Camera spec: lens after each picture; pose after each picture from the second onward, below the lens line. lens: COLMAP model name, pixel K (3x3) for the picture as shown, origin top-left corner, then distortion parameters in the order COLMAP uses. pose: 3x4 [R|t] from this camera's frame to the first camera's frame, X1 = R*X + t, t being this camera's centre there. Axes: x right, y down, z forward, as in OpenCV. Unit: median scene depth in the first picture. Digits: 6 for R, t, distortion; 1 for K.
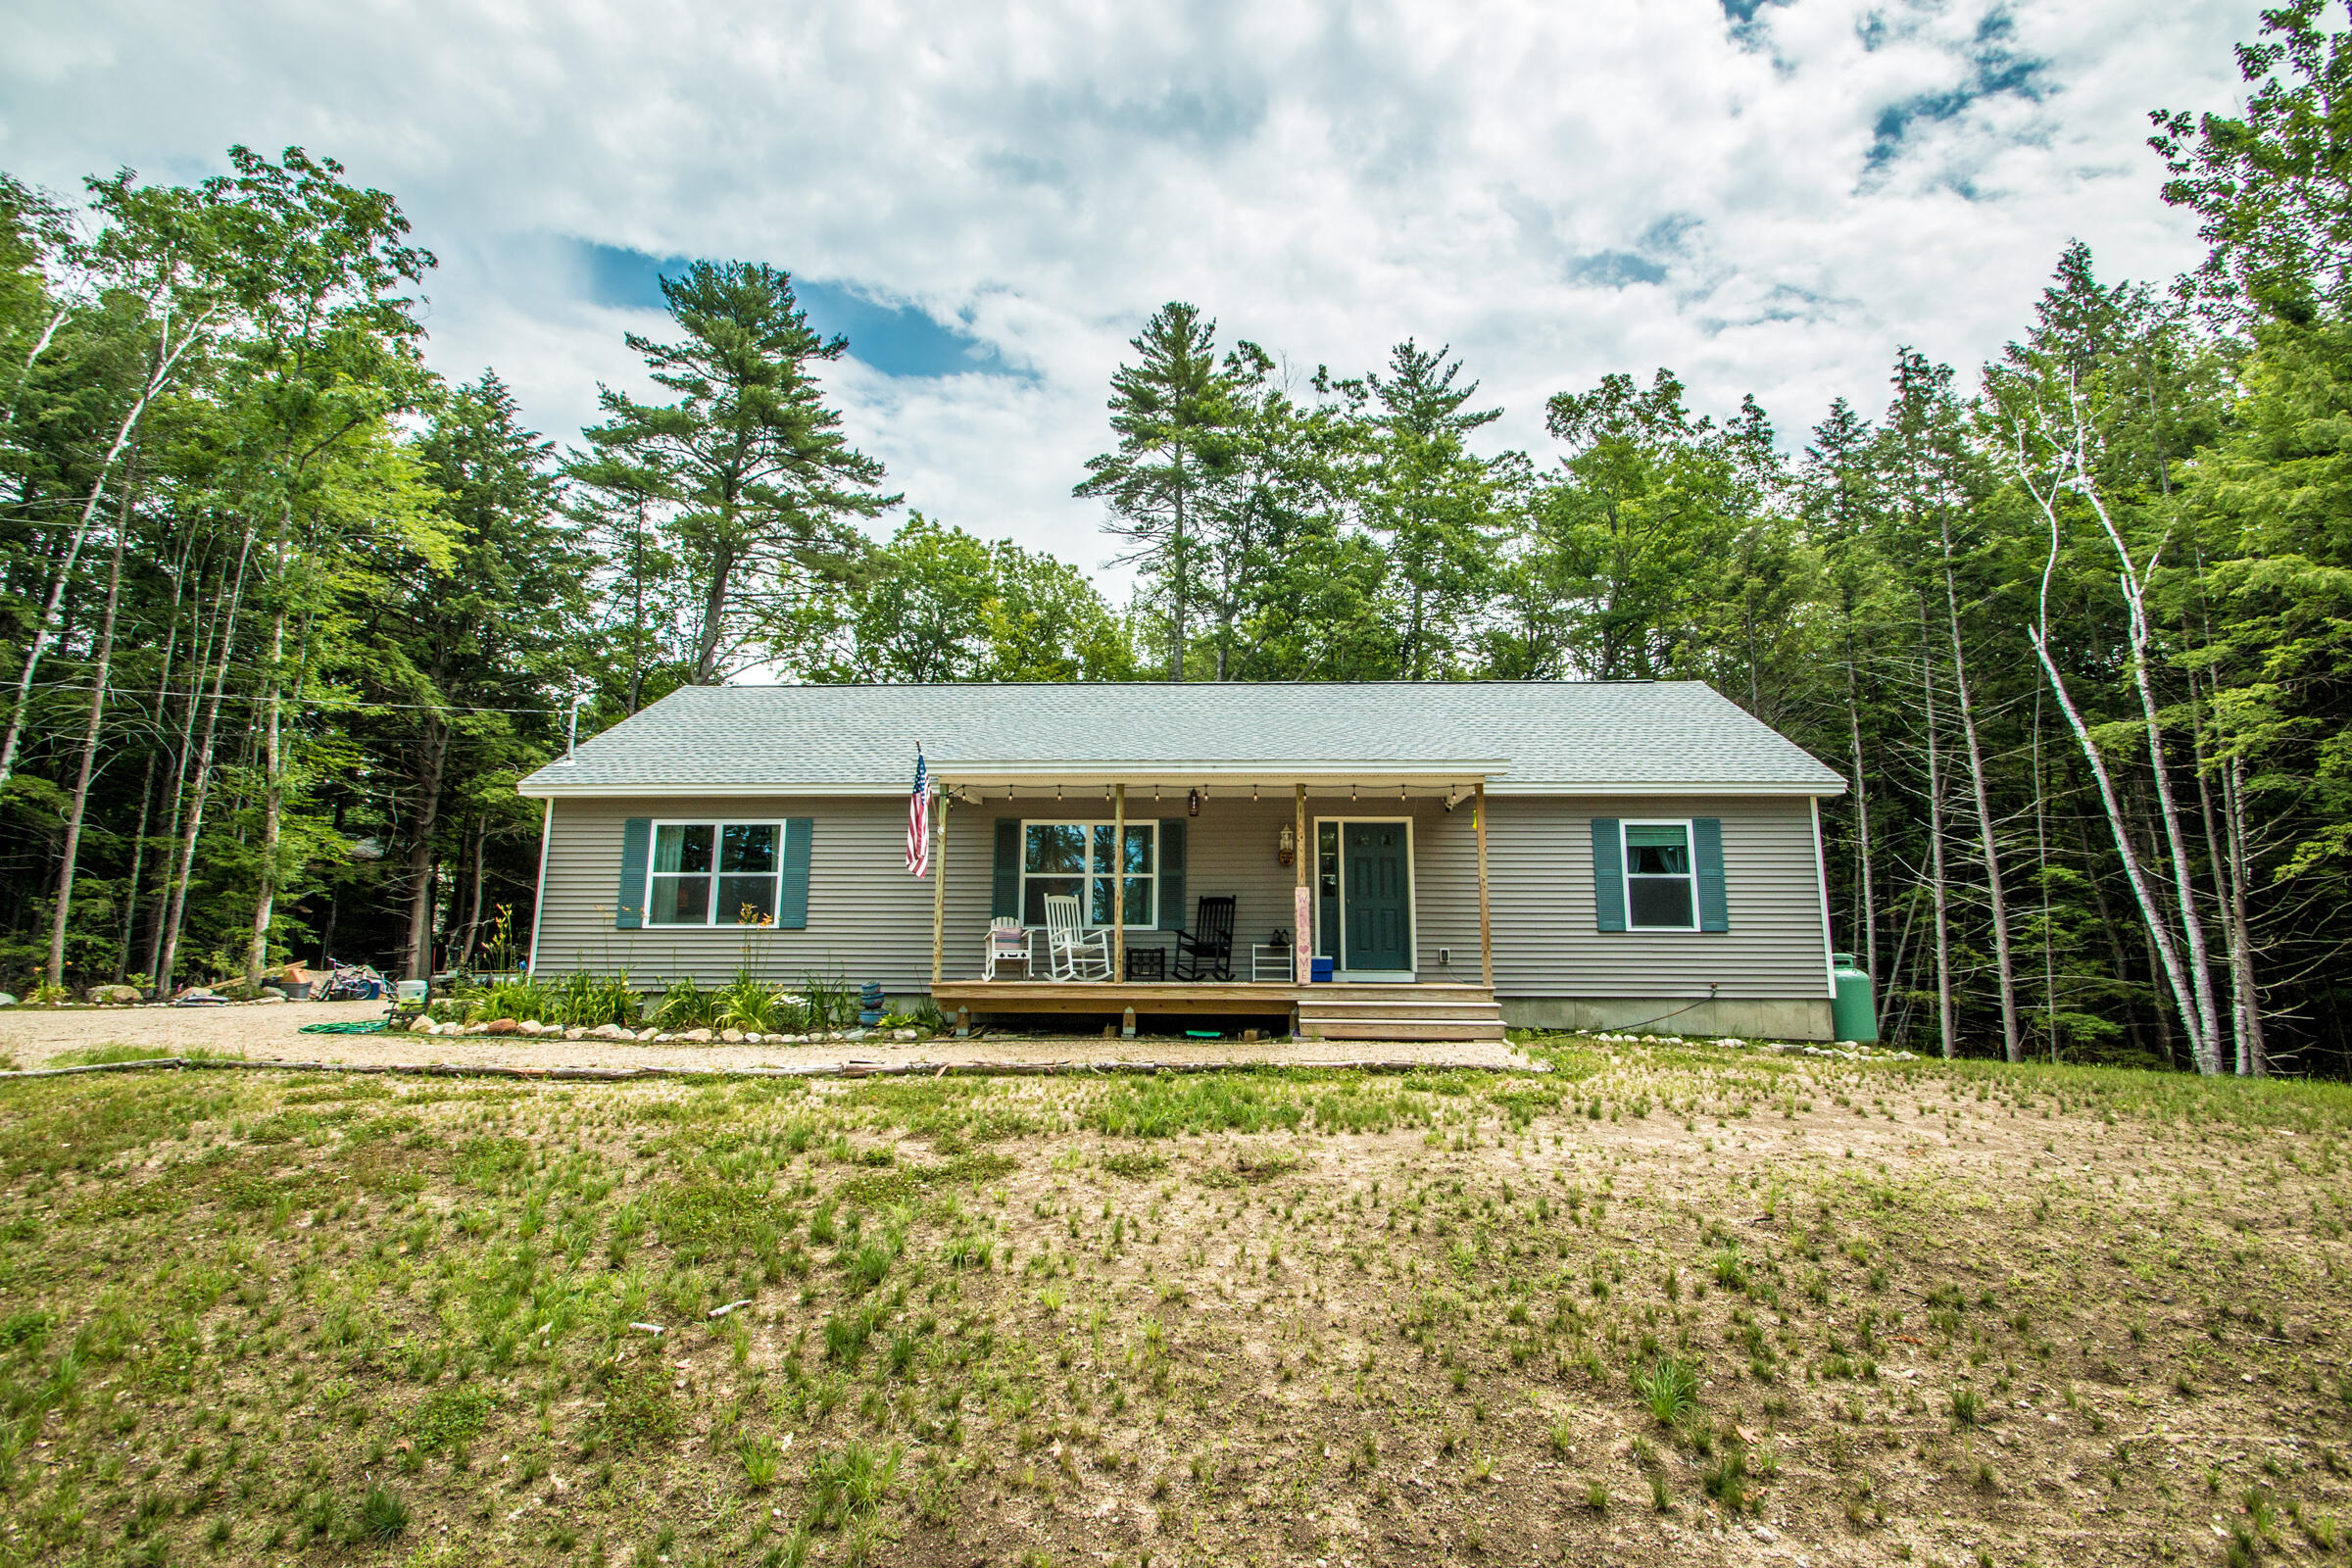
lens RADIAL K [[1114.1, 0, 1178.9], [0, 1114.1, 694.1], [0, 0, 1]] dist [0.001505, 0.000153]
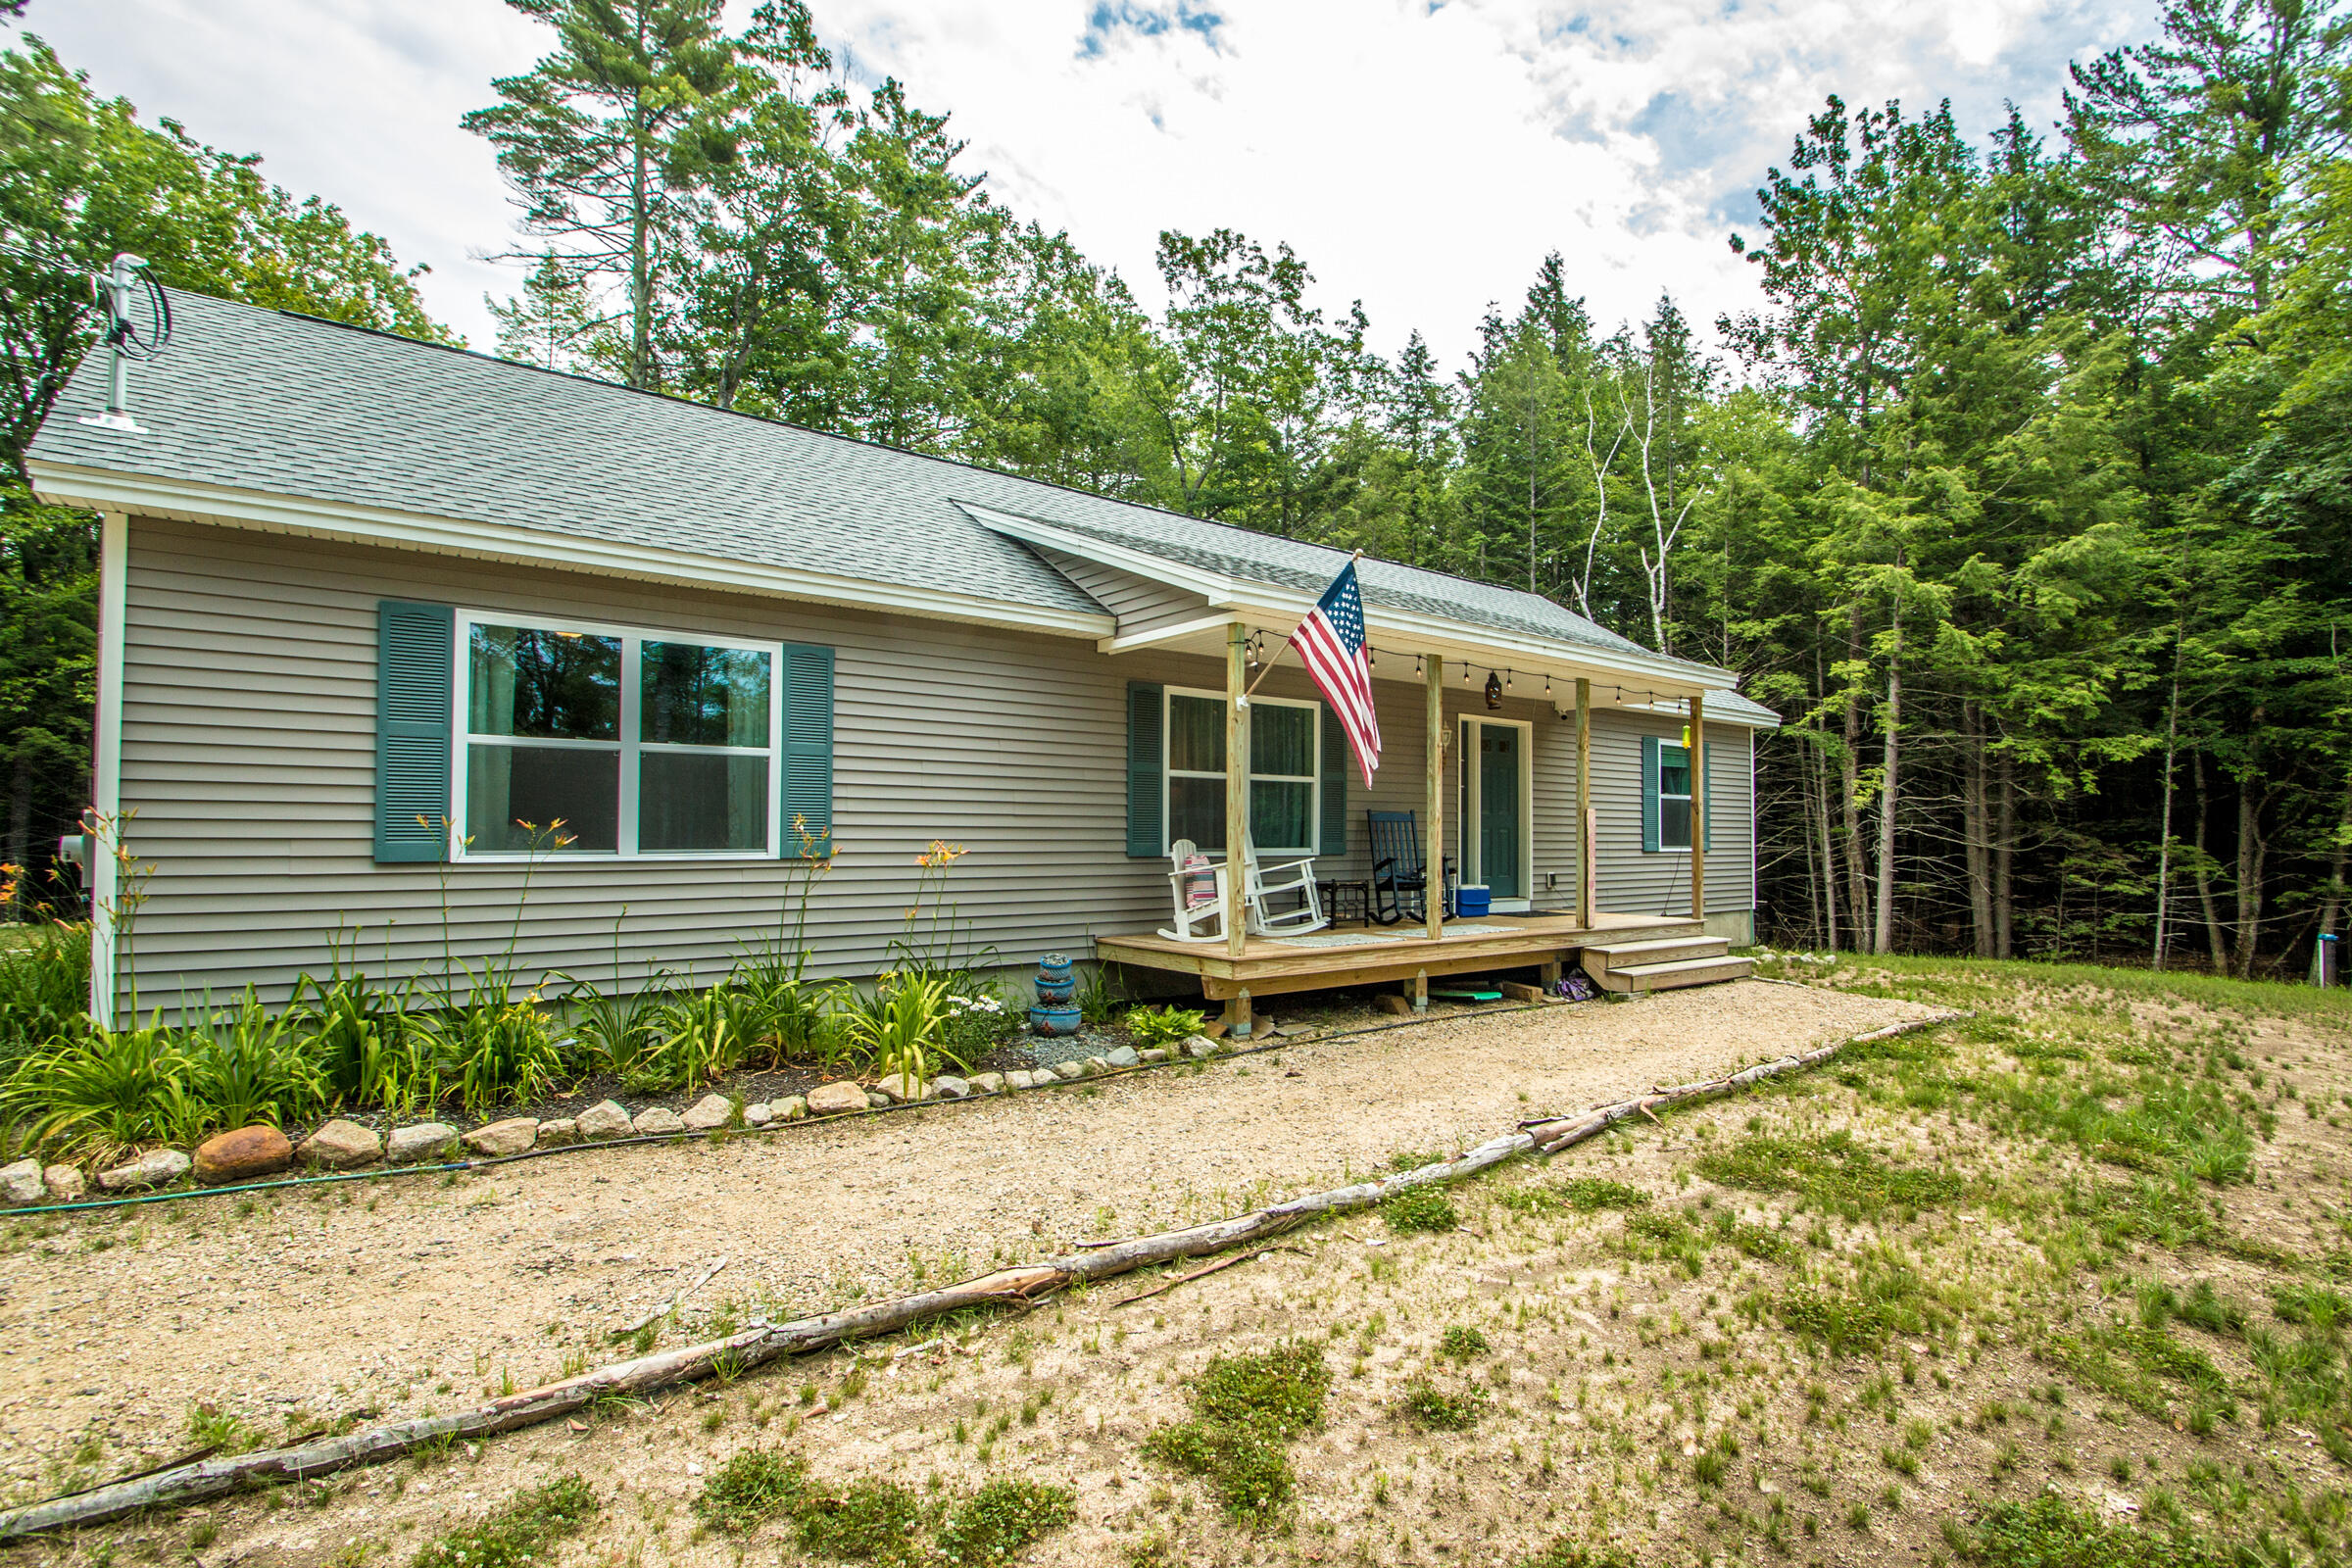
lens RADIAL K [[1158.0, 0, 1176.0], [0, 1158.0, 784.0], [0, 0, 1]] dist [-0.002569, -0.000471]
pose [[0.745881, 0.027048, 0.665530, -0.563920], [-0.159096, 0.977489, 0.138578, 0.074101], [-0.646800, -0.209245, 0.733393, 0.496682]]
